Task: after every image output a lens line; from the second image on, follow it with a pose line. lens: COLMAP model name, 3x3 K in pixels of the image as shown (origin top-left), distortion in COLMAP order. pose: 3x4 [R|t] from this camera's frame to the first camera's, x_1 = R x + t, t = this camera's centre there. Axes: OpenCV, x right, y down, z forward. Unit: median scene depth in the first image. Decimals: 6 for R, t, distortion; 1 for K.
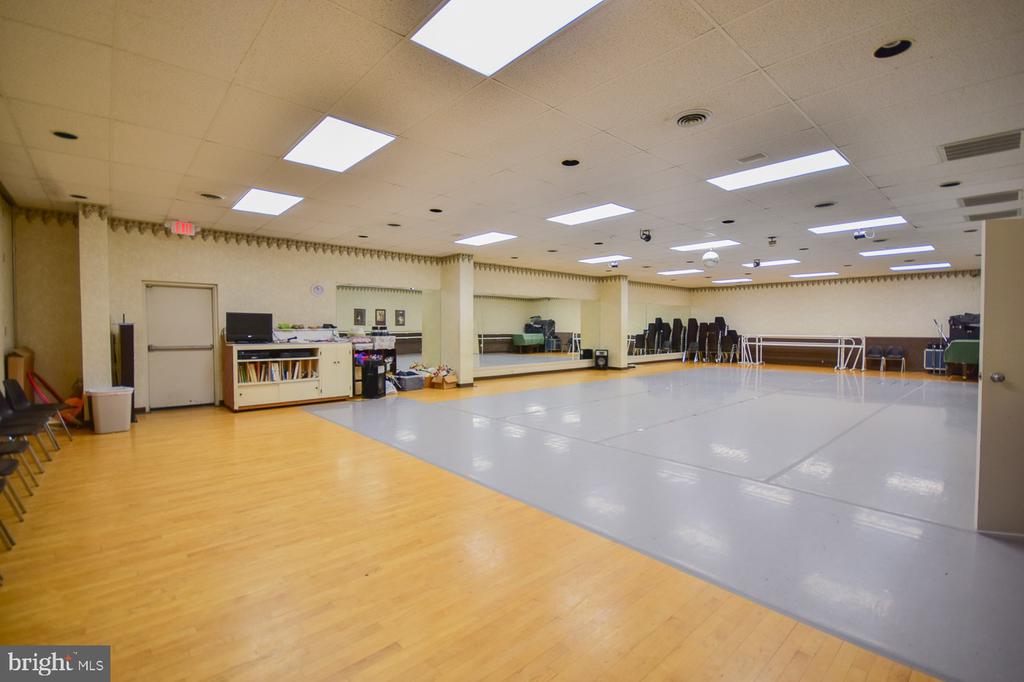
lens RADIAL K [[452.0, 0, 513.6], [0, 452.0, 344.6], [0, 0, 1]] dist [-0.002203, -0.000515]
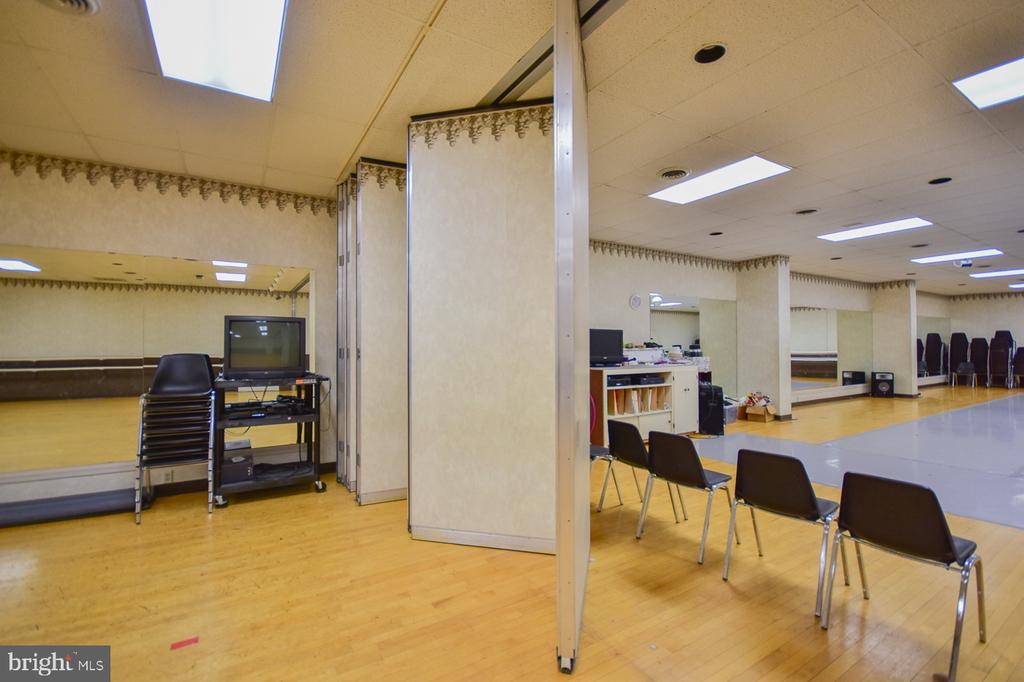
lens RADIAL K [[452.0, 0, 513.6], [0, 452.0, 344.6], [0, 0, 1]] dist [-0.002203, -0.000515]
pose [[0.984239, -0.006875, -0.176708, -0.318527], [-0.000466, 0.999140, -0.041472, -0.004329], [0.176841, 0.040901, 0.983389, 0.086834]]
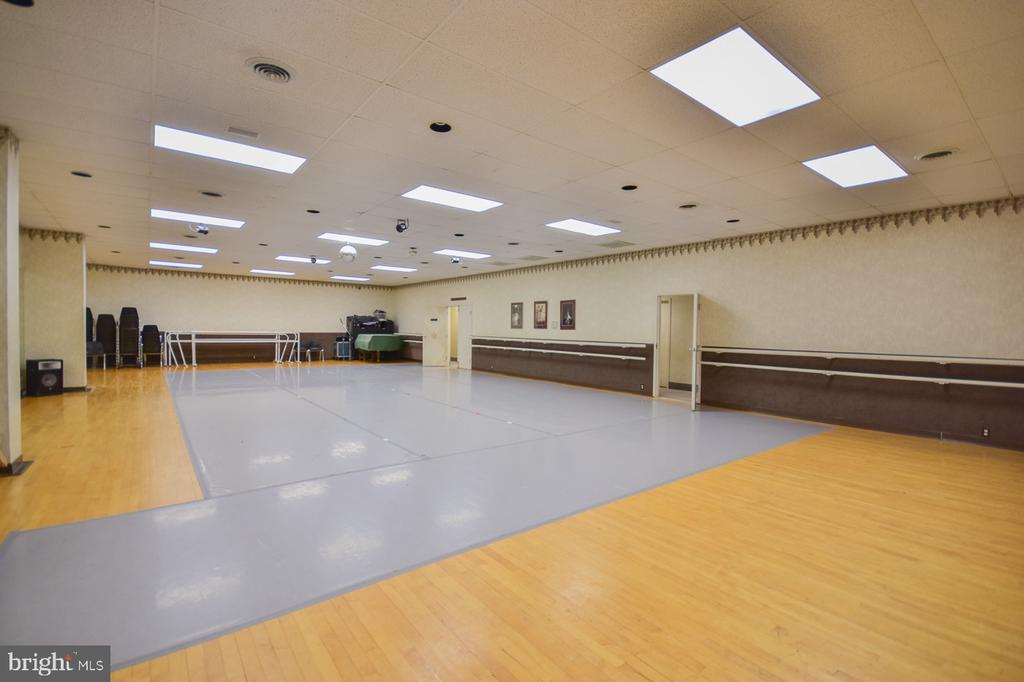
lens RADIAL K [[466.9, 0, 512.0], [0, 466.9, 341.0], [0, 0, 1]] dist [0.001437, 0.000095]
pose [[0.075842, -0.027011, 0.996754, -0.348553], [0.022876, 0.999417, 0.025342, -0.013320], [-0.996857, 0.020880, 0.076416, 0.381075]]
